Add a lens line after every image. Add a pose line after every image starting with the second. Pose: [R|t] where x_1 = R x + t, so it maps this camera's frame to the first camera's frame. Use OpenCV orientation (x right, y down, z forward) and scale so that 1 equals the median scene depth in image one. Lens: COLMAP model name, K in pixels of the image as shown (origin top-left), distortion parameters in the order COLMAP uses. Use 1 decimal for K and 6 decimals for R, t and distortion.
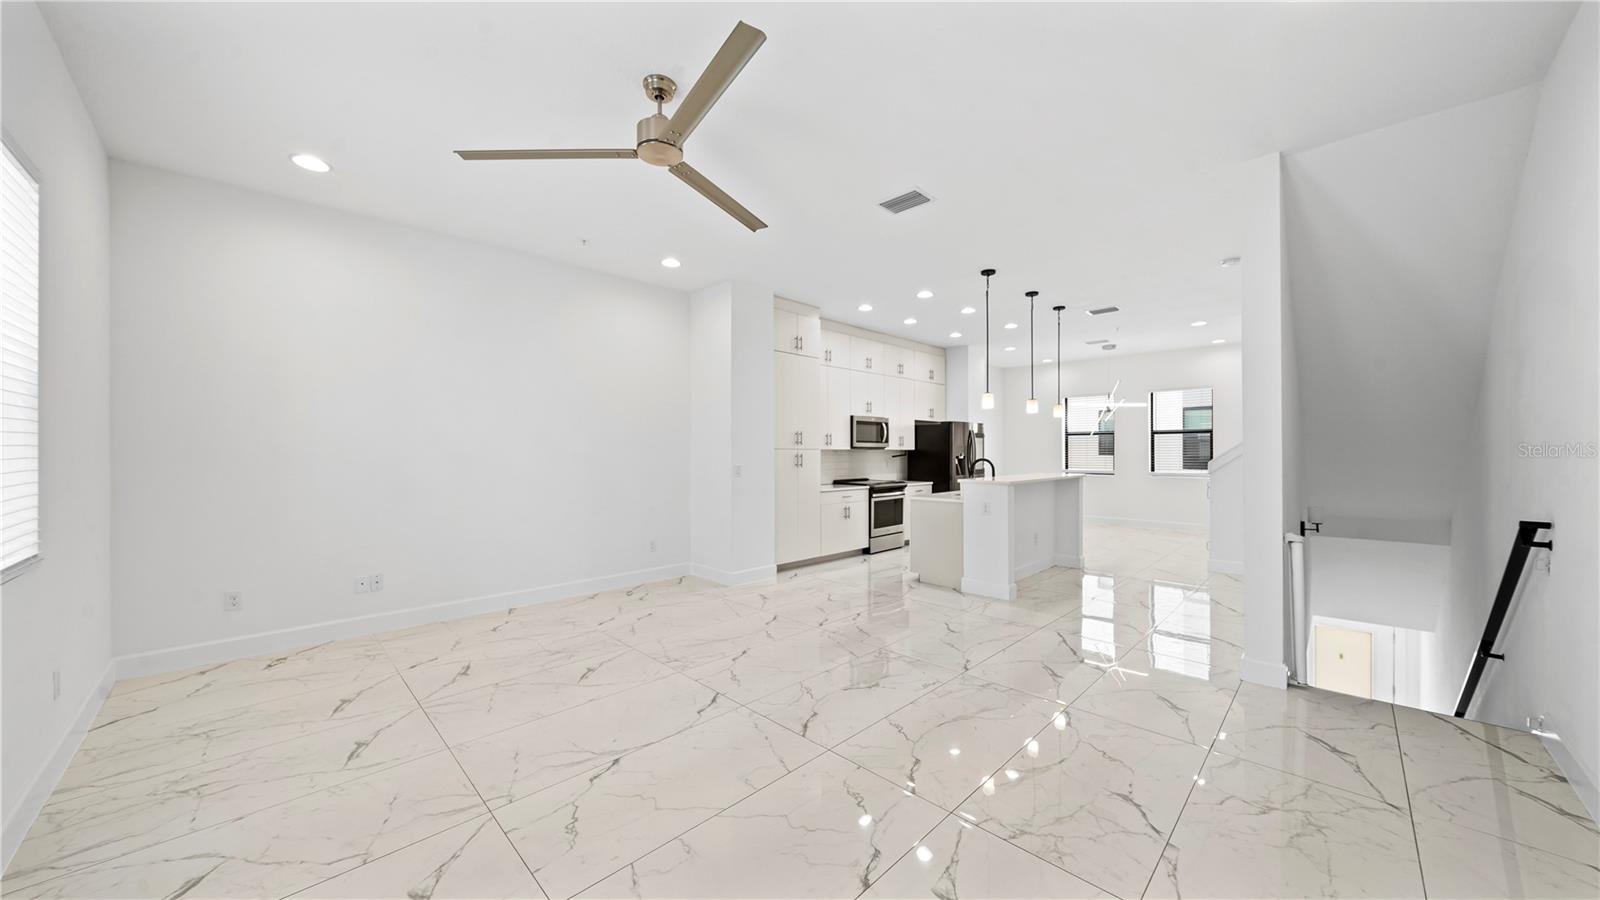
lens RADIAL K [[553.2, 0, 797.7], [0, 553.2, 450.8], [0, 0, 1]] dist [-0.005807, -0.000052]
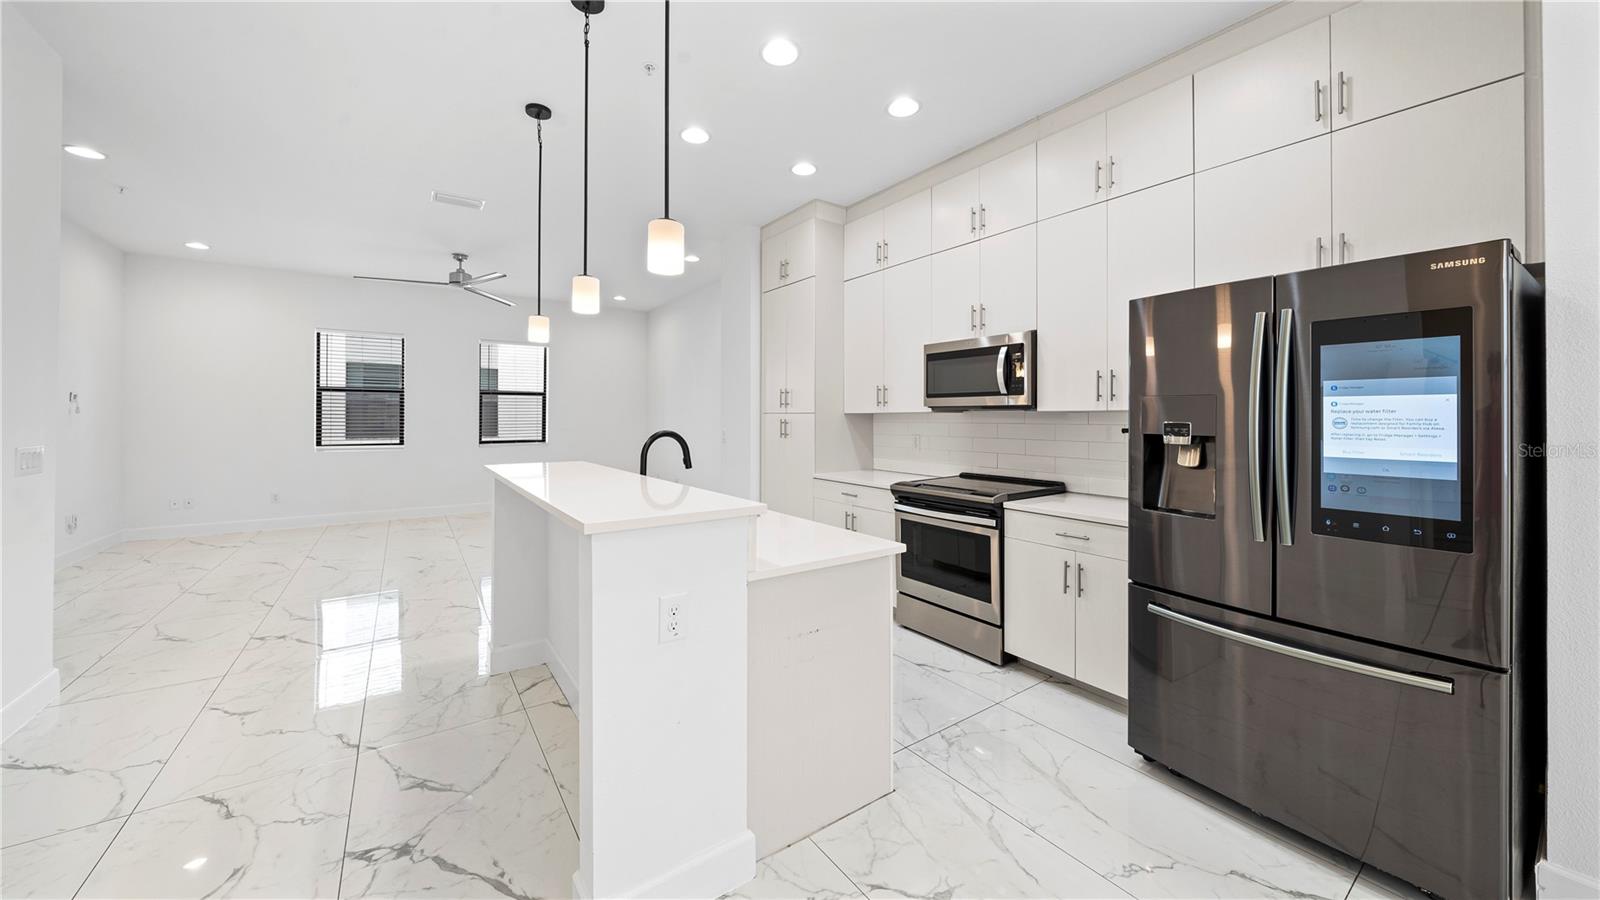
lens RADIAL K [[553.2, 0, 795.5], [0, 553.2, 417.5], [0, 0, 1]] dist [-0.005807, -0.000052]
pose [[-0.170780, 0.000382, -0.985309, 0.616472], [-0.000315, 1.000000, 0.000442, 0.002136], [0.985309, 0.000386, -0.170780, 0.964622]]
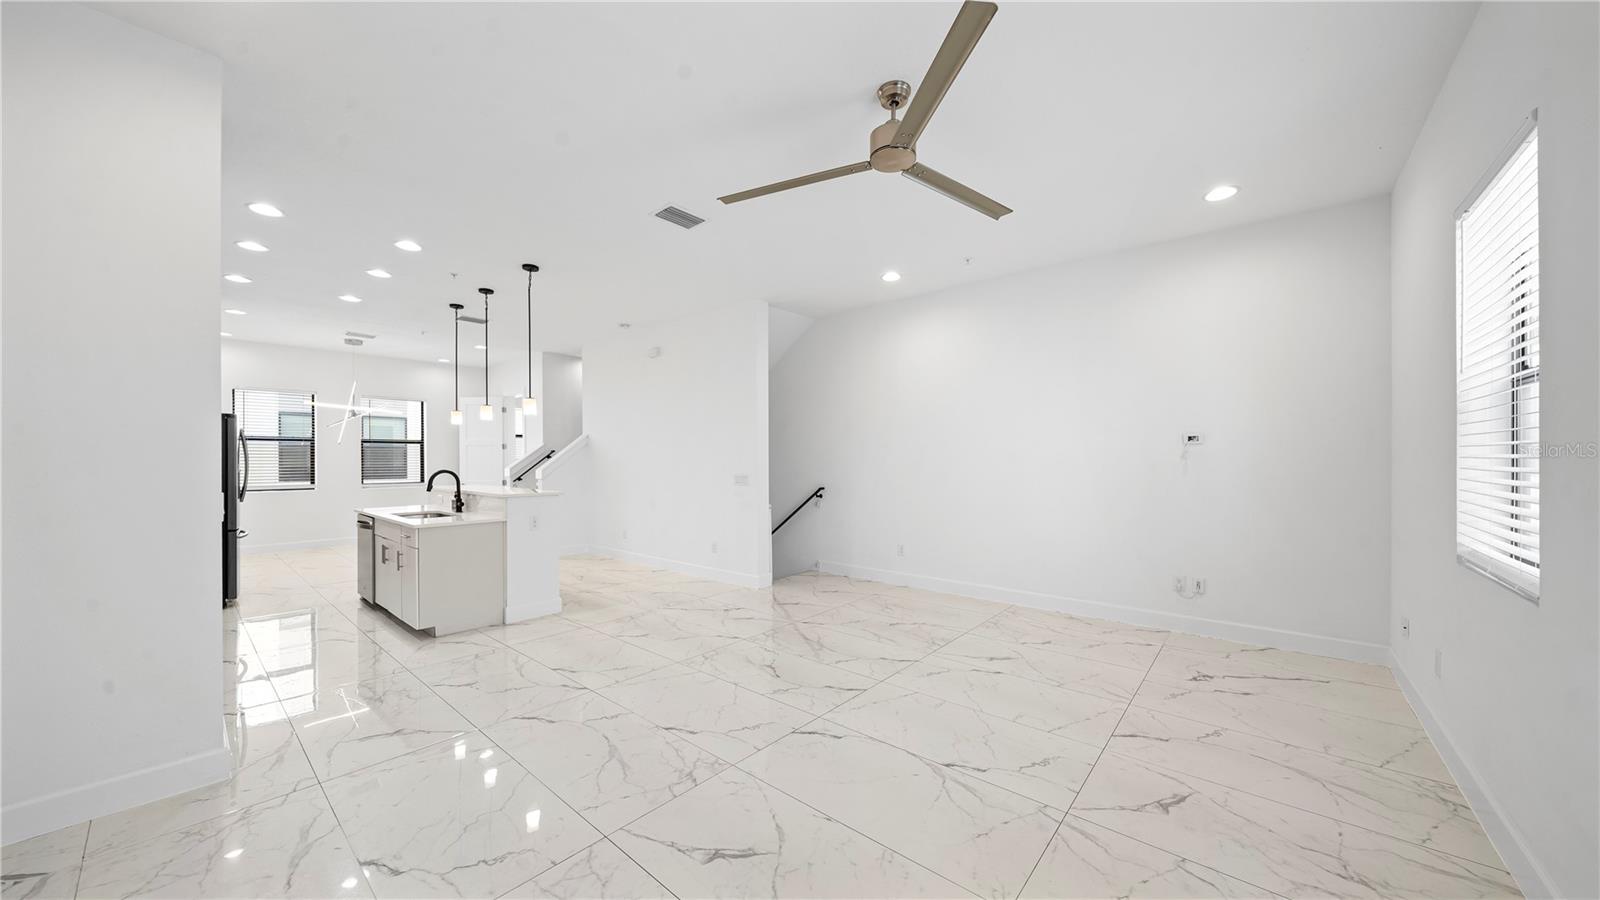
lens RADIAL K [[553.2, 0, 804.4], [0, 553.2, 449.5], [0, 0, 1]] dist [-0.005807, -0.000052]
pose [[-0.078366, 0.017525, 0.996771, -0.431337], [0.002526, 0.999846, -0.017380, -0.001126], [-0.996921, 0.001156, -0.078399, 0.434698]]
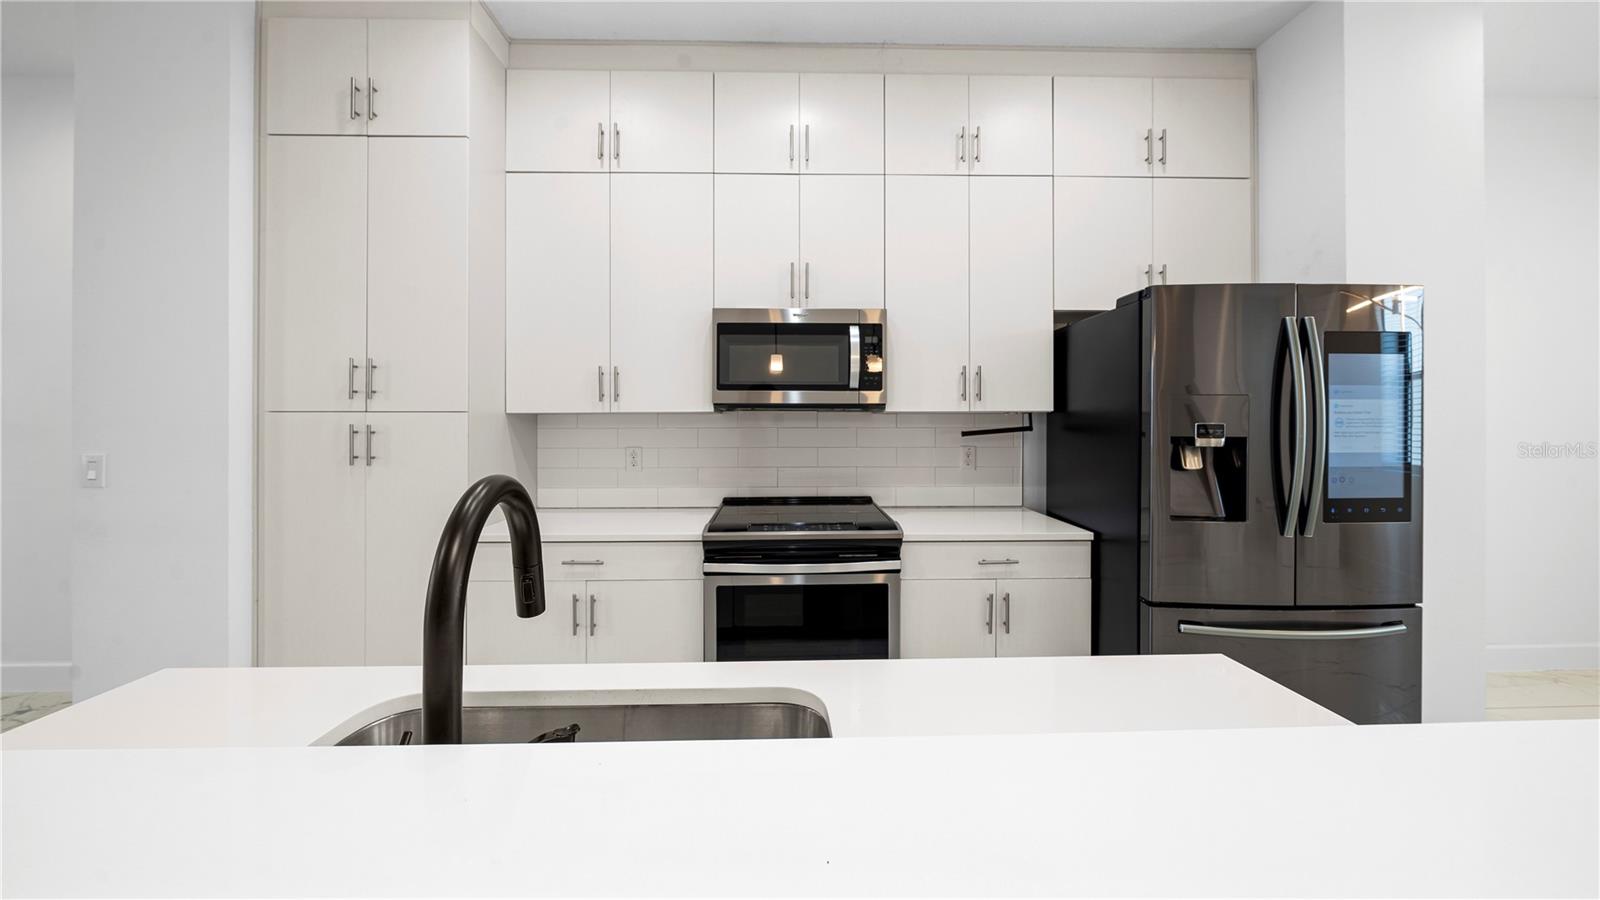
lens RADIAL K [[547.7, 0, 799.0], [0, 547.7, 424.1], [0, 0, 1]] dist [-0.002761, -0.000299]
pose [[0.722642, 0.001254, -0.691222, 0.362046], [0.002907, 0.999984, 0.004853, 0.003111], [0.691217, -0.005516, 0.722626, 0.795861]]
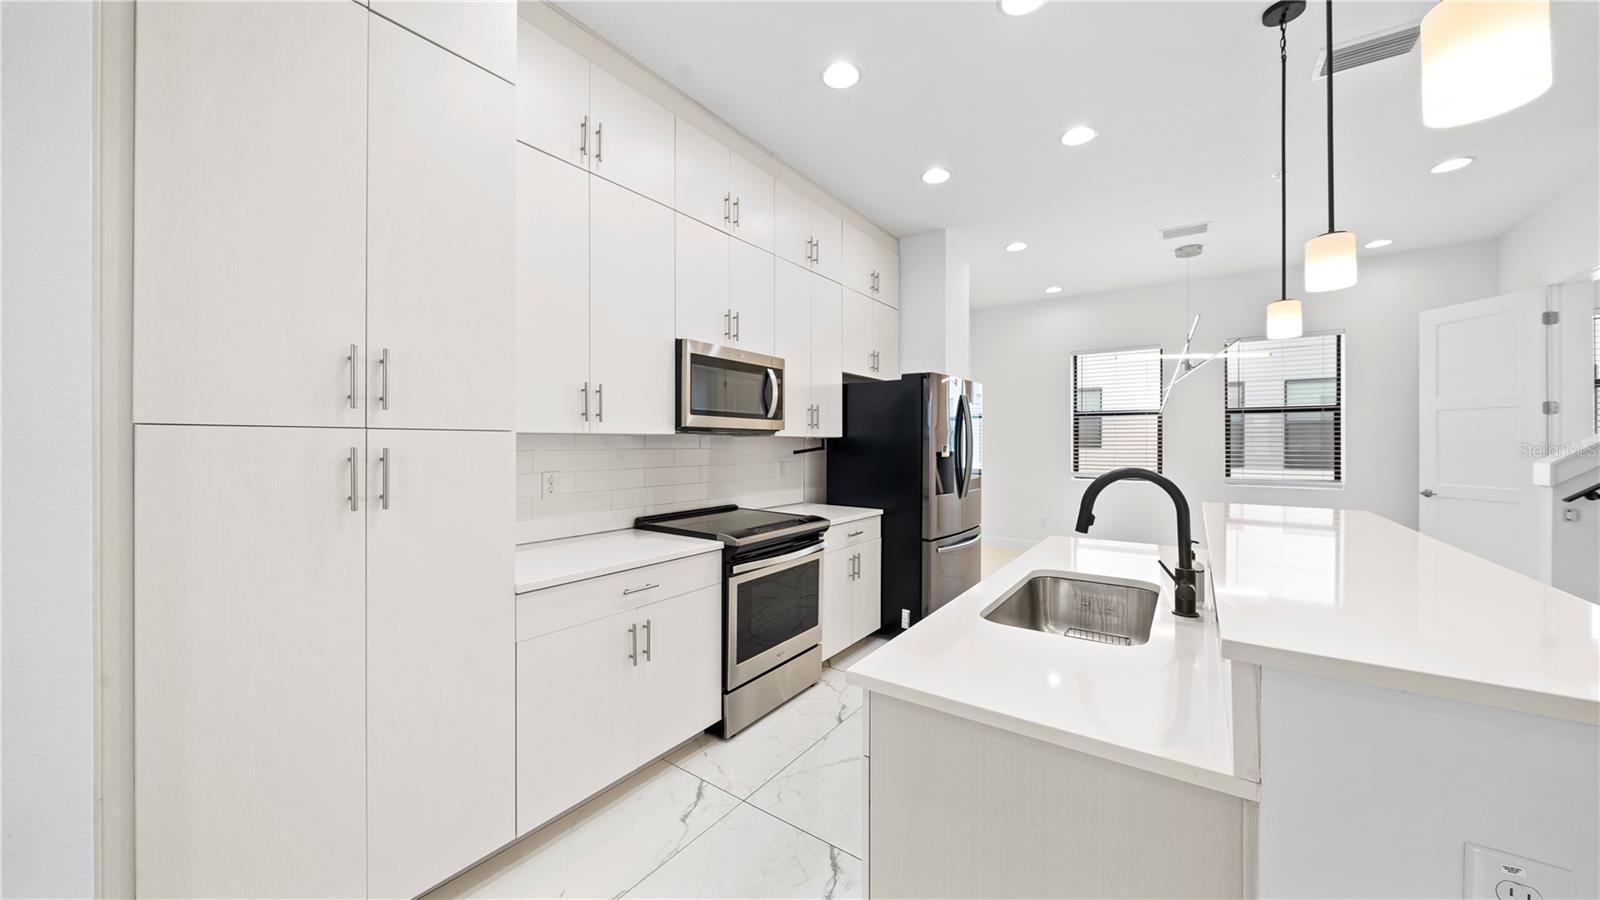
lens RADIAL K [[553.2, 0, 800.2], [0, 553.2, 443.8], [0, 0, 1]] dist [-0.005807, -0.000052]
pose [[0.986267, 0.002026, 0.165149, 0.116158], [-0.002852, 0.999985, 0.004763, 0.001503], [-0.165137, -0.005169, 0.986257, 0.634971]]
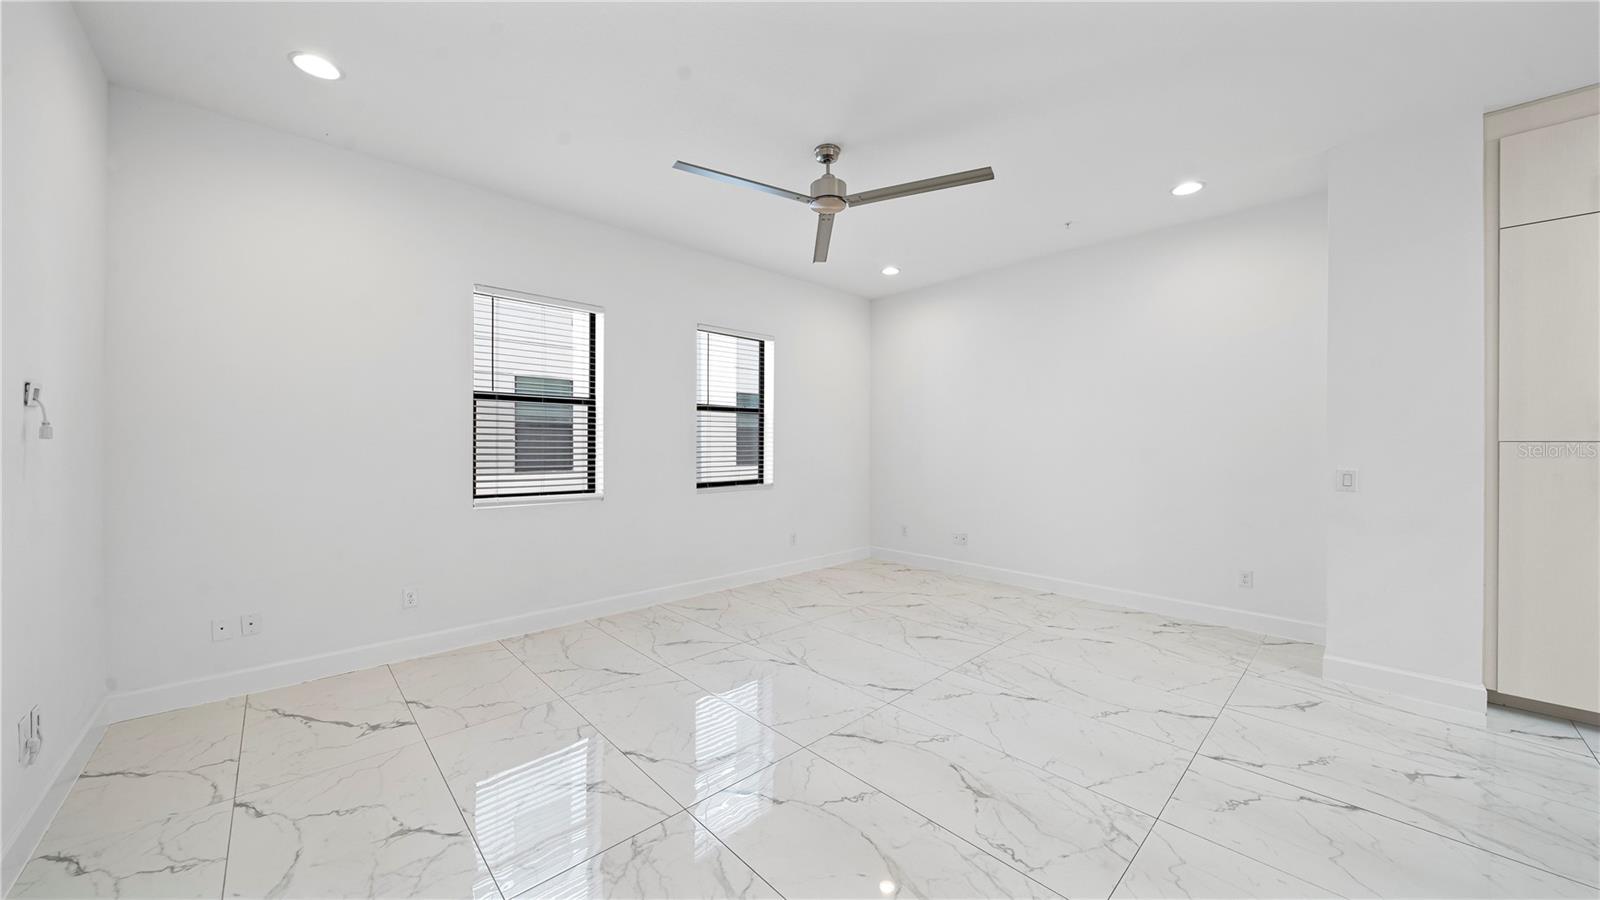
lens RADIAL K [[553.2, 0, 800.1], [0, 553.2, 445.1], [0, 0, 1]] dist [-0.005807, -0.000052]
pose [[-0.026179, 0.003018, -0.999653, 0.350349], [-0.002357, 0.999992, 0.003081, -0.000777], [0.999654, 0.002437, -0.026172, 0.341619]]
